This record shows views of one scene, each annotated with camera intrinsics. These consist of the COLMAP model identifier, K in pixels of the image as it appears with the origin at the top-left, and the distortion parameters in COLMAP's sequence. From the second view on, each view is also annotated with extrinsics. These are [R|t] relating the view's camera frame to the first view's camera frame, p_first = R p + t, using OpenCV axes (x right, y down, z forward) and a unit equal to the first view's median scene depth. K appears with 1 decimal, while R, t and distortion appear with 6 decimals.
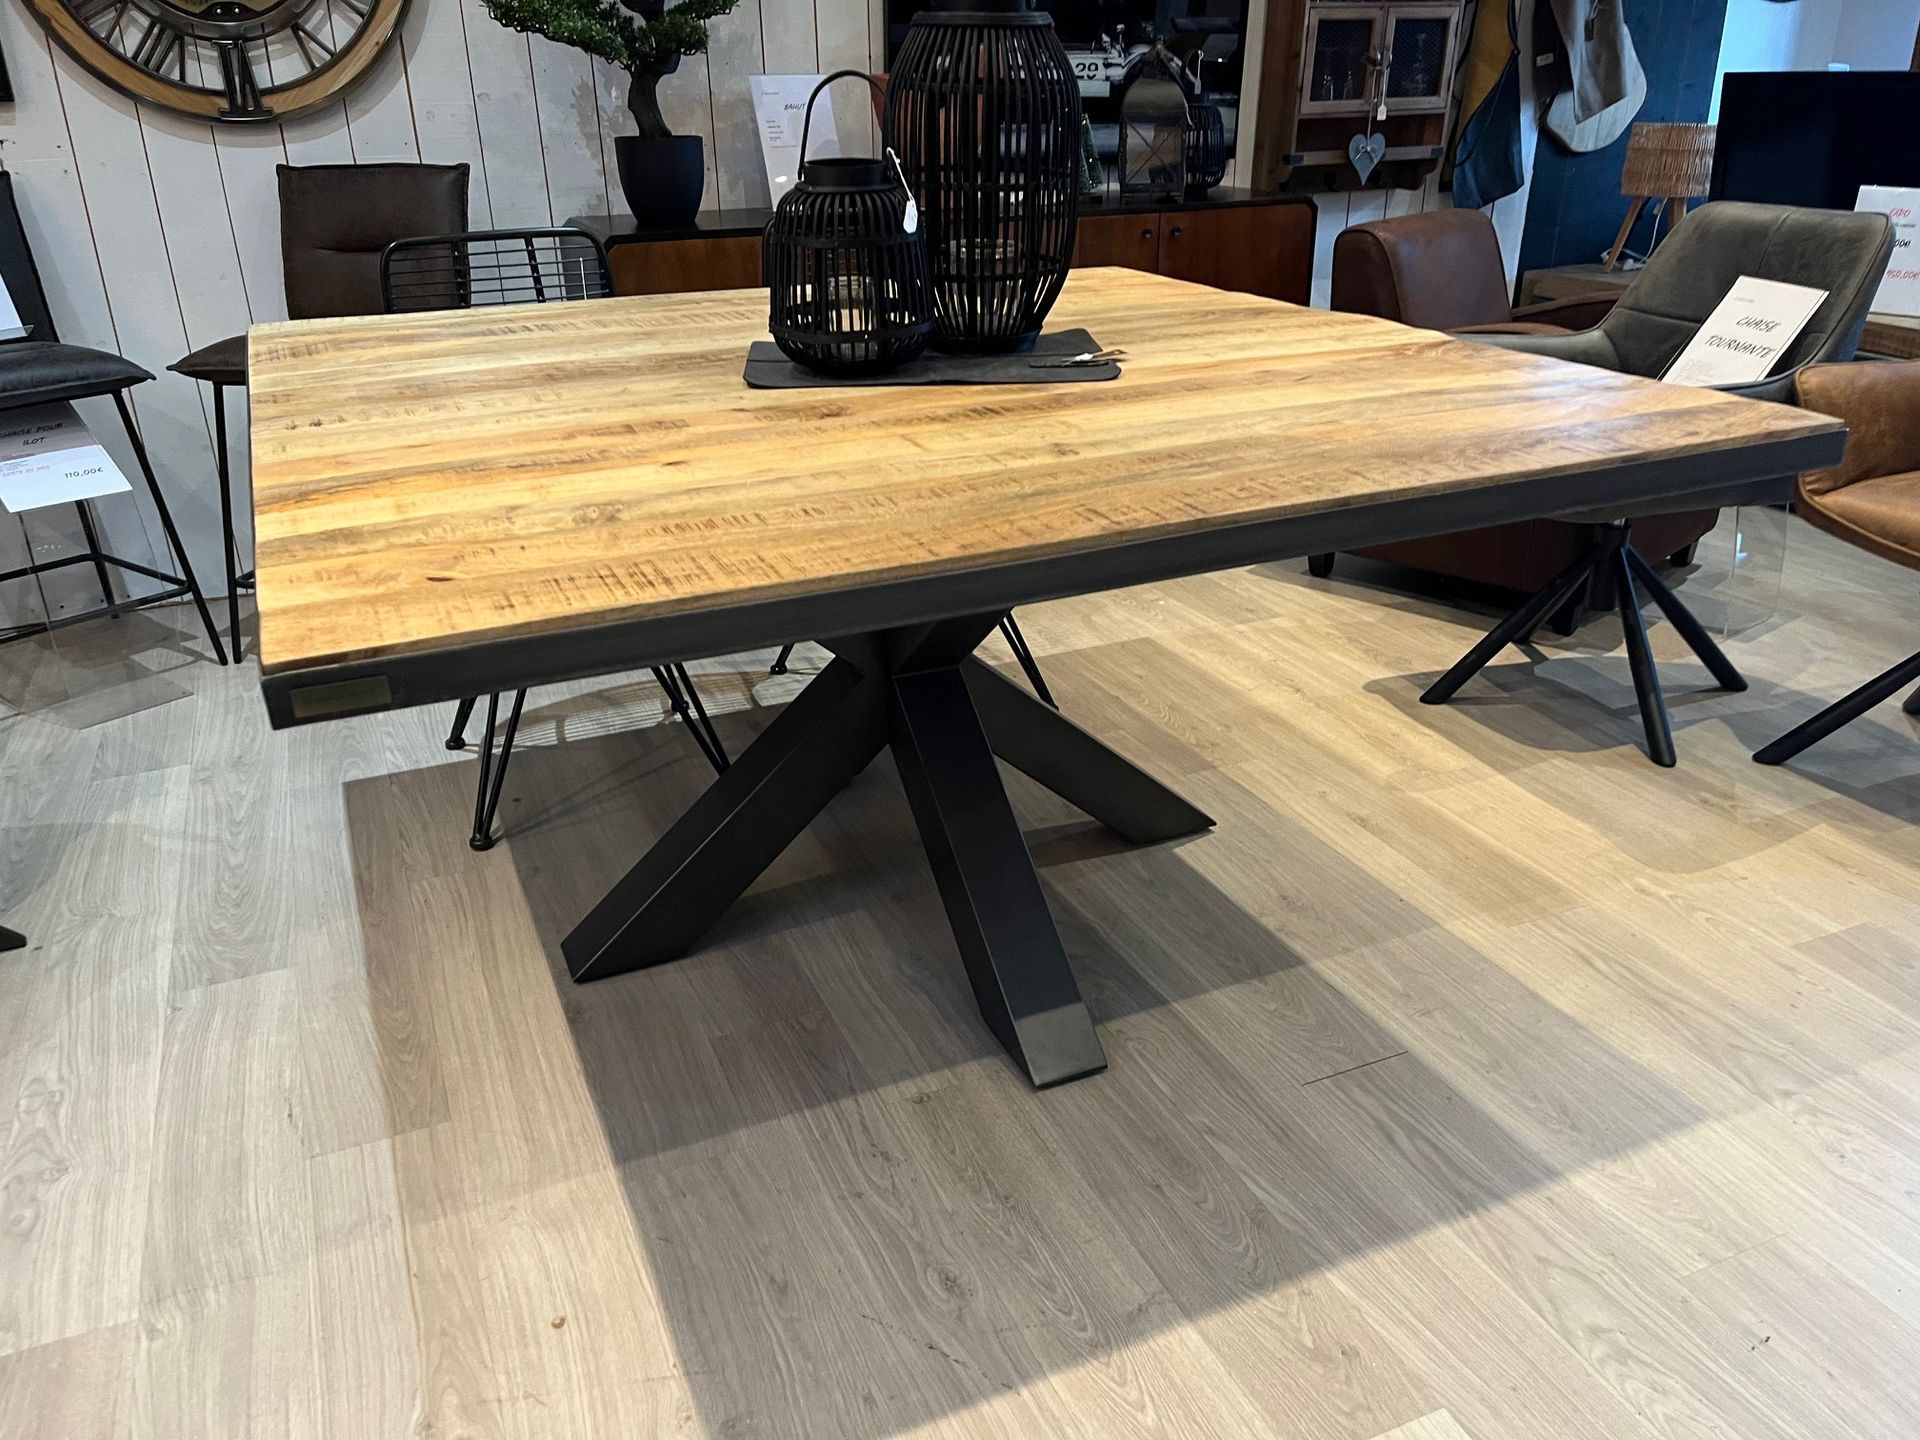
lens RADIAL K [[1476.4, 0, 960.0], [0, 1476.4, 720.0], [0, 0, 1]] dist [0.067844, -0.084865]
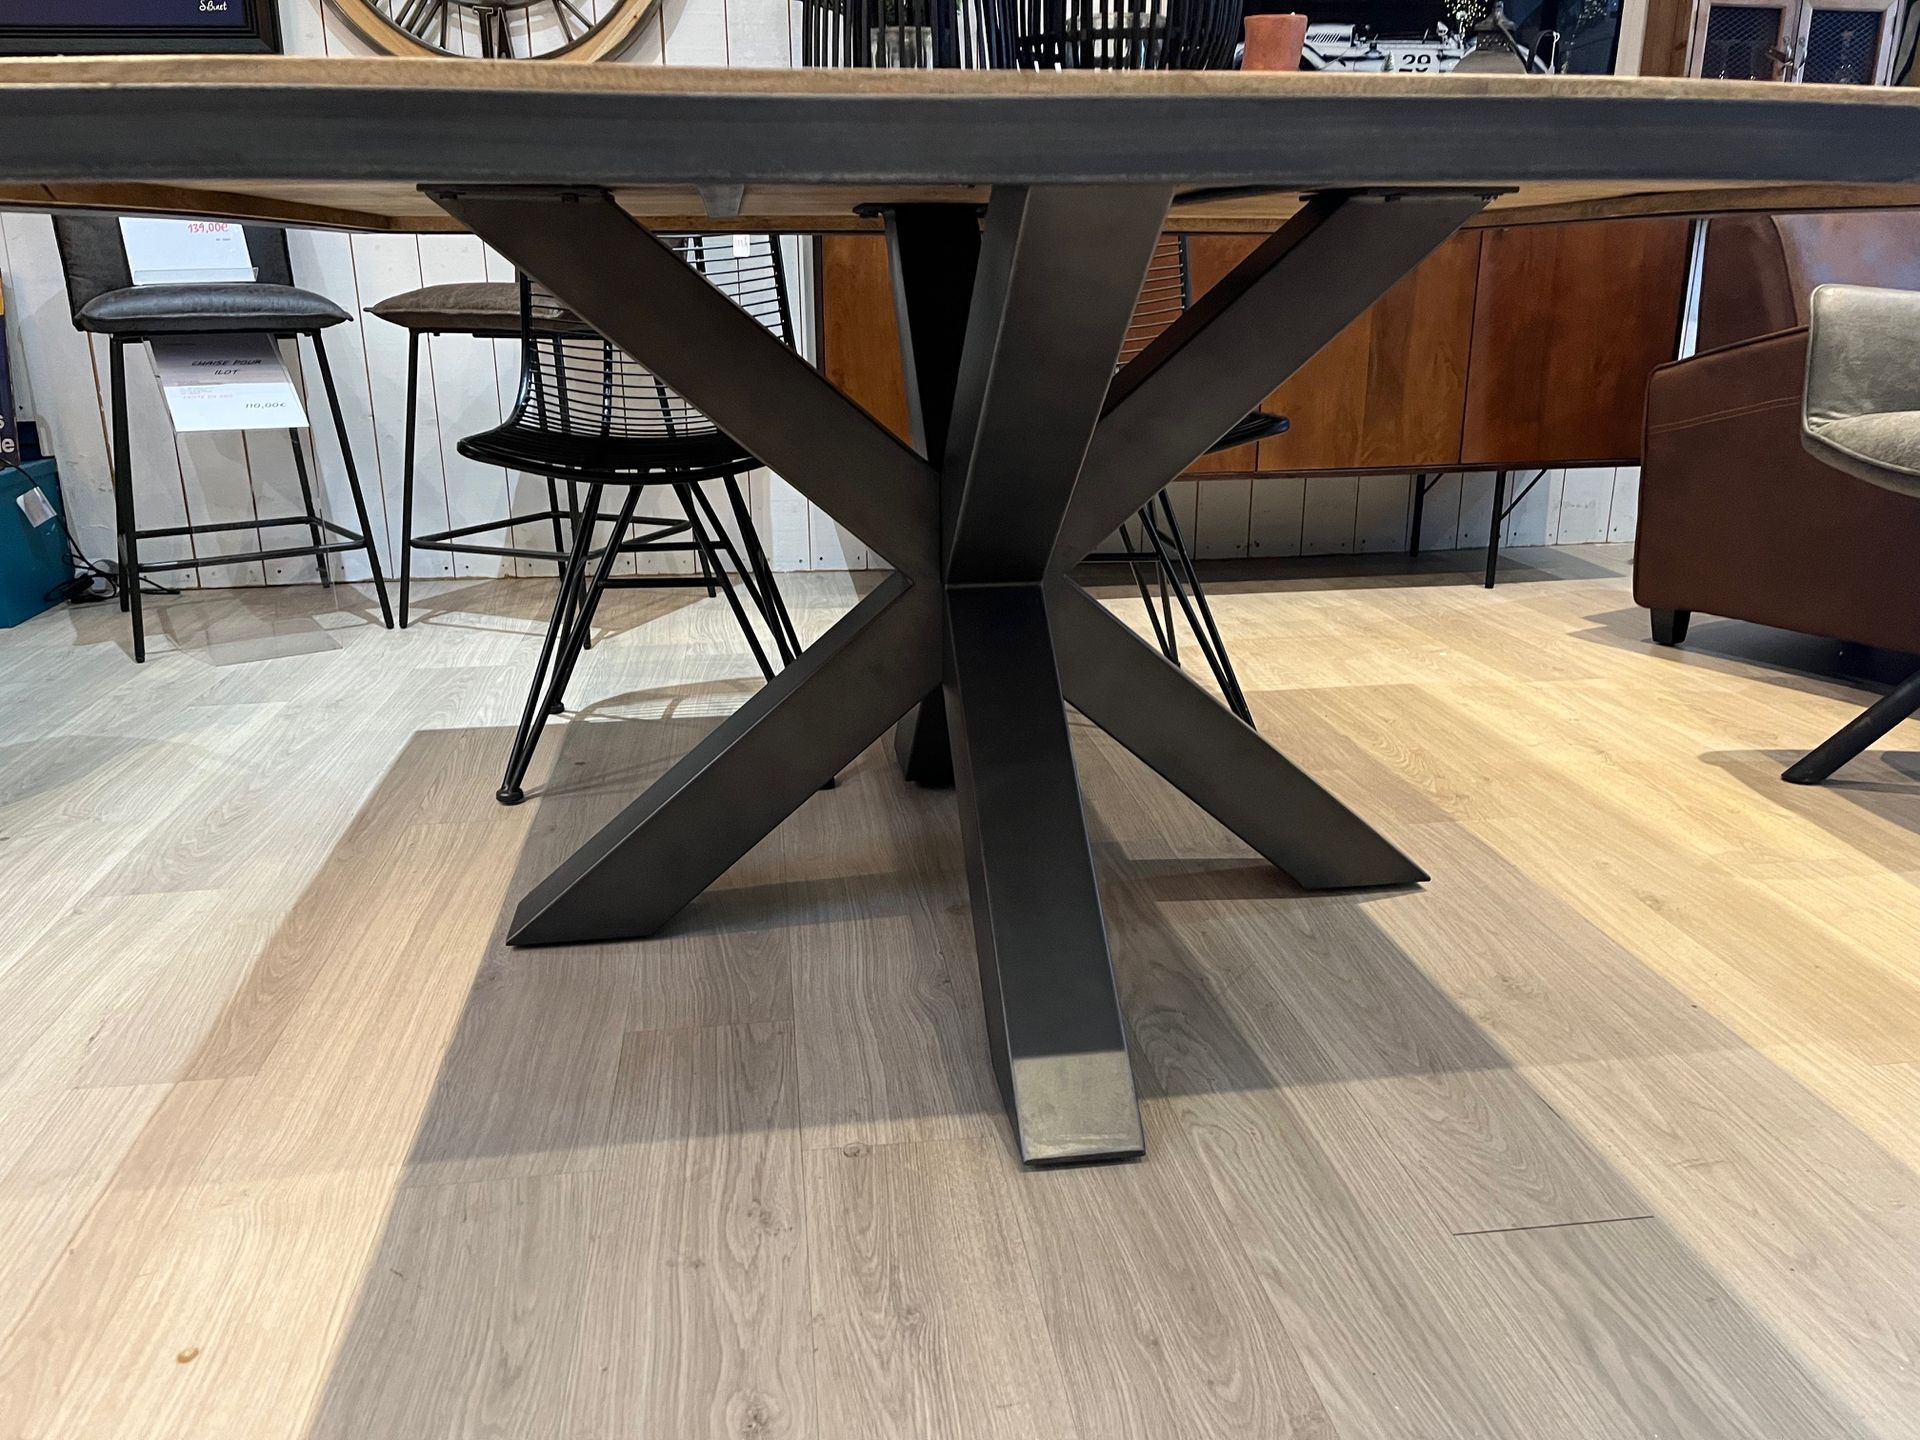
lens RADIAL K [[1465.8, 0, 956.4], [0, 1465.8, 694.7], [0, 0, 1]] dist [0.059744, -0.057080]
pose [[0.962093, 0.084450, -0.259316, 0.137467], [-0.117462, 0.986449, -0.114547, 0.095452], [0.246128, 0.140665, 0.958976, 0.263554]]
